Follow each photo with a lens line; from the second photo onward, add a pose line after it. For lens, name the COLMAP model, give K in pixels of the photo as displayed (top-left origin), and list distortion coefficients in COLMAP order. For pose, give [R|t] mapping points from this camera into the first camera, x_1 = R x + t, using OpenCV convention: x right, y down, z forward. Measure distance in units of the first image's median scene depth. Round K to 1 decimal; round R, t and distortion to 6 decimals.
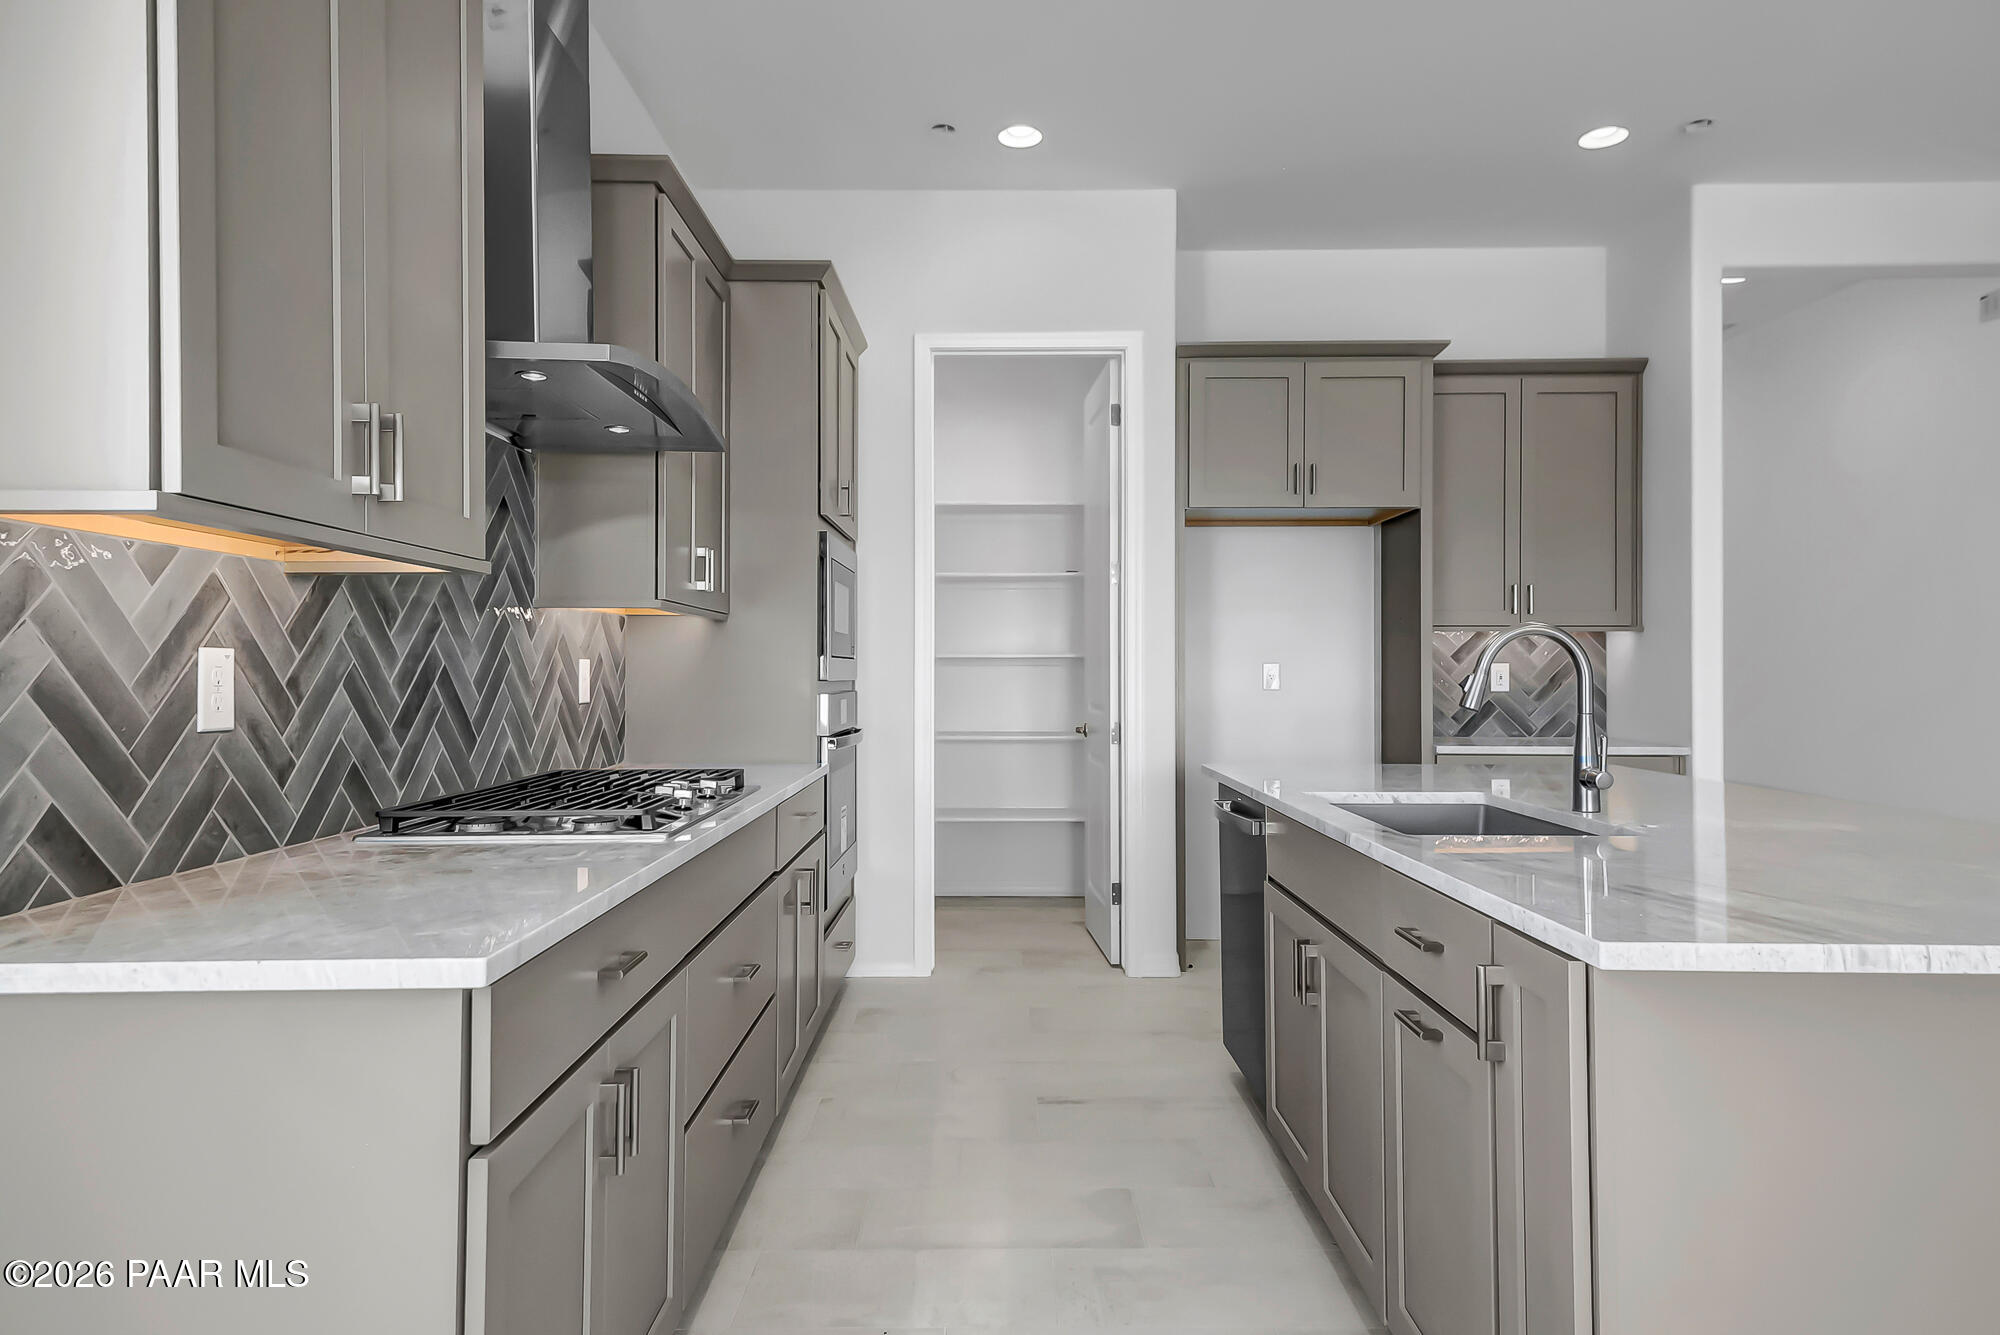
lens RADIAL K [[1250.7, 0, 998.5], [0, 1250.7, 665.5], [0, 0, 1]] dist [0.000467, 0.000021]
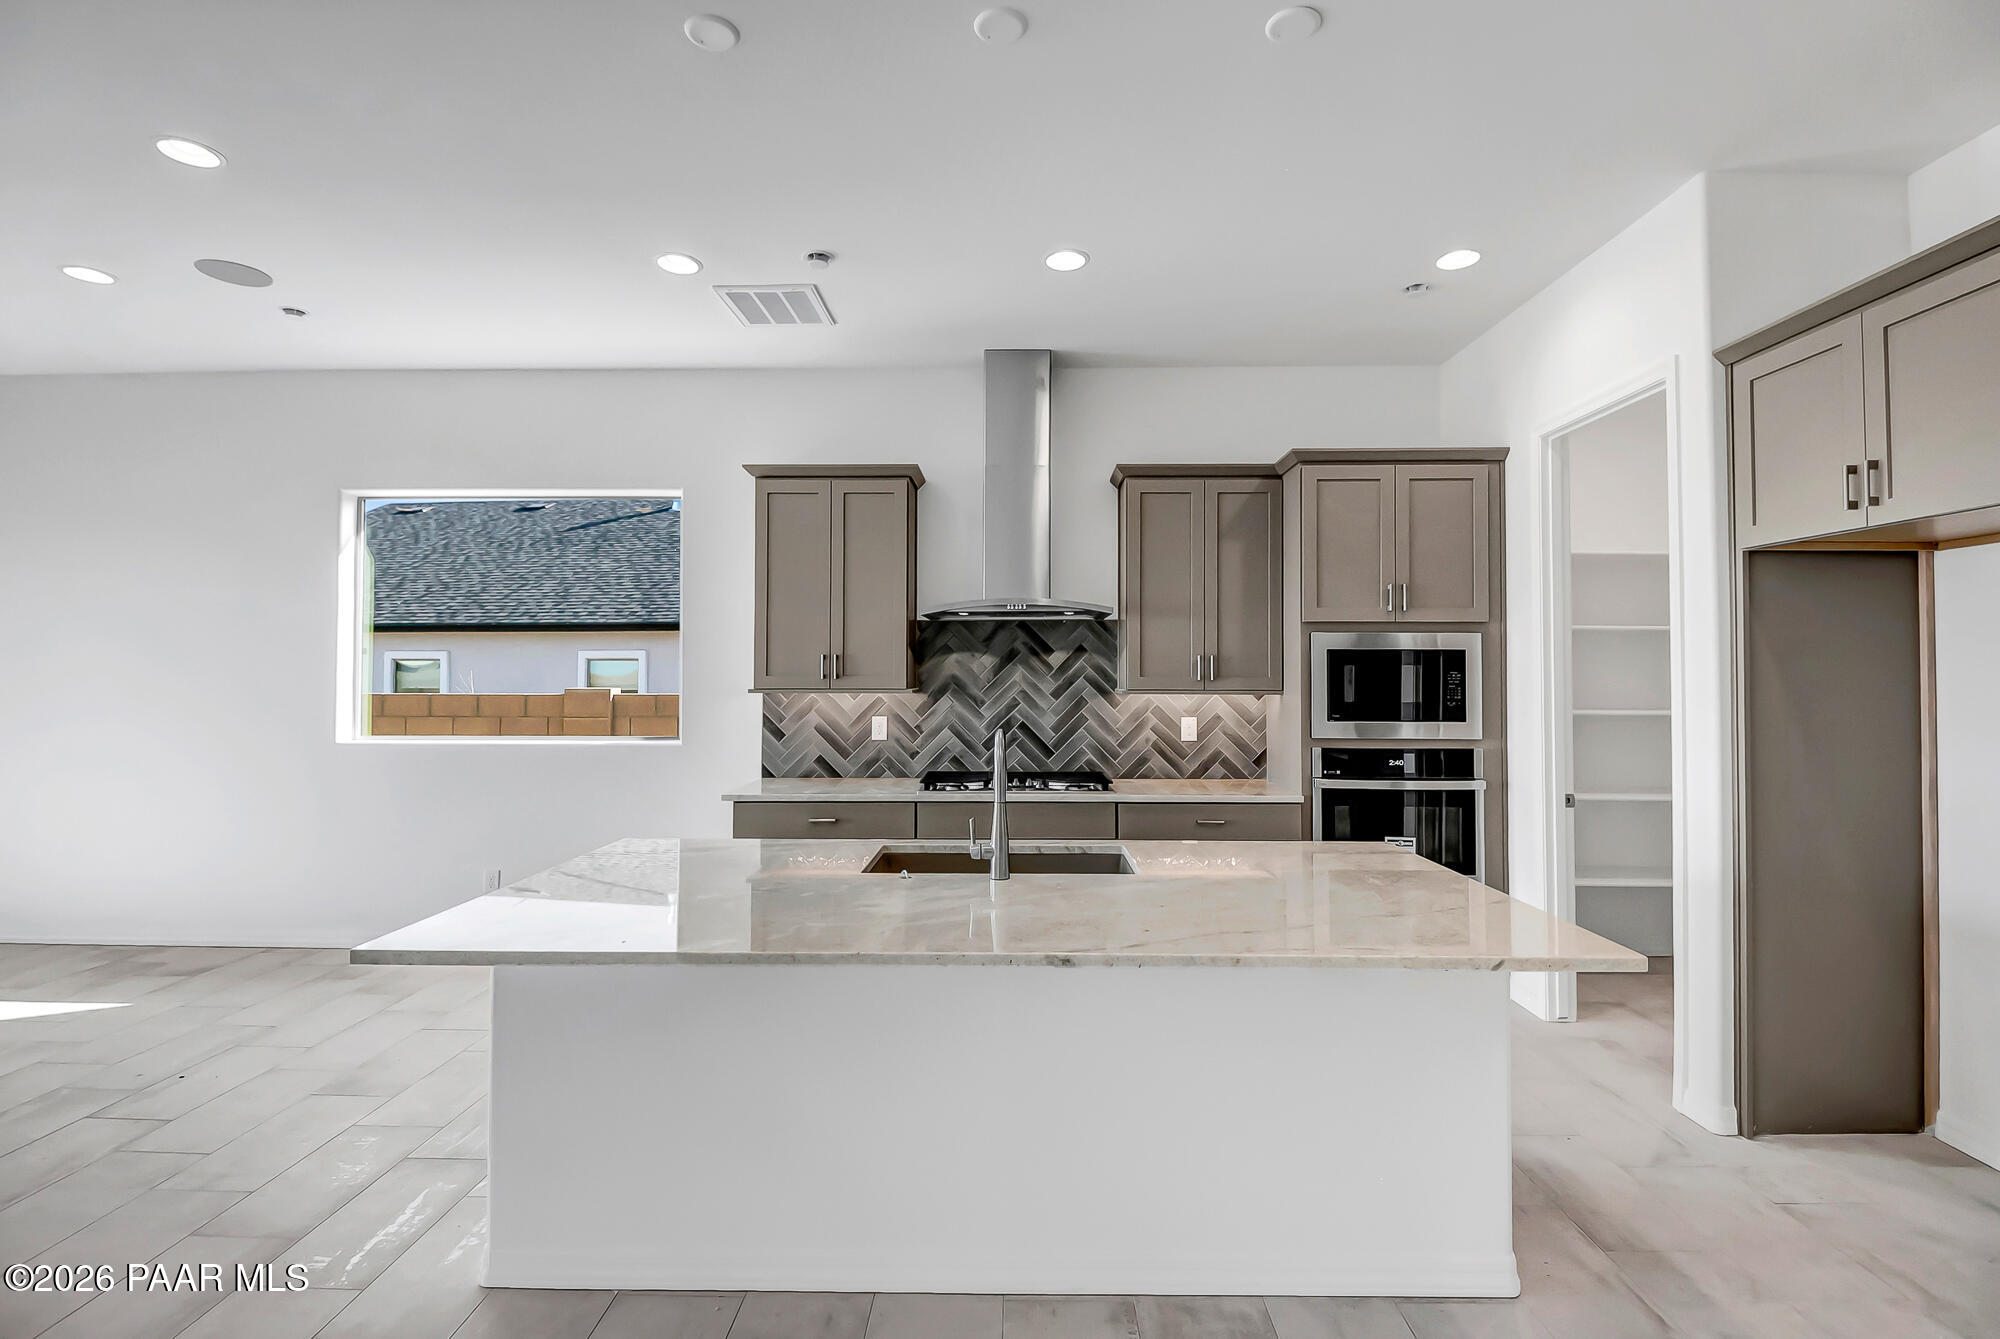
lens RADIAL K [[930.4, 0, 999.0], [0, 930.4, 669.1], [0, 0, 1]] dist [-0.005766, -0.001450]
pose [[-0.023870, -0.013411, -0.999625, 1.847527], [0.004541, 0.999898, -0.013523, -0.103406], [0.999705, -0.004862, -0.023807, 1.303413]]
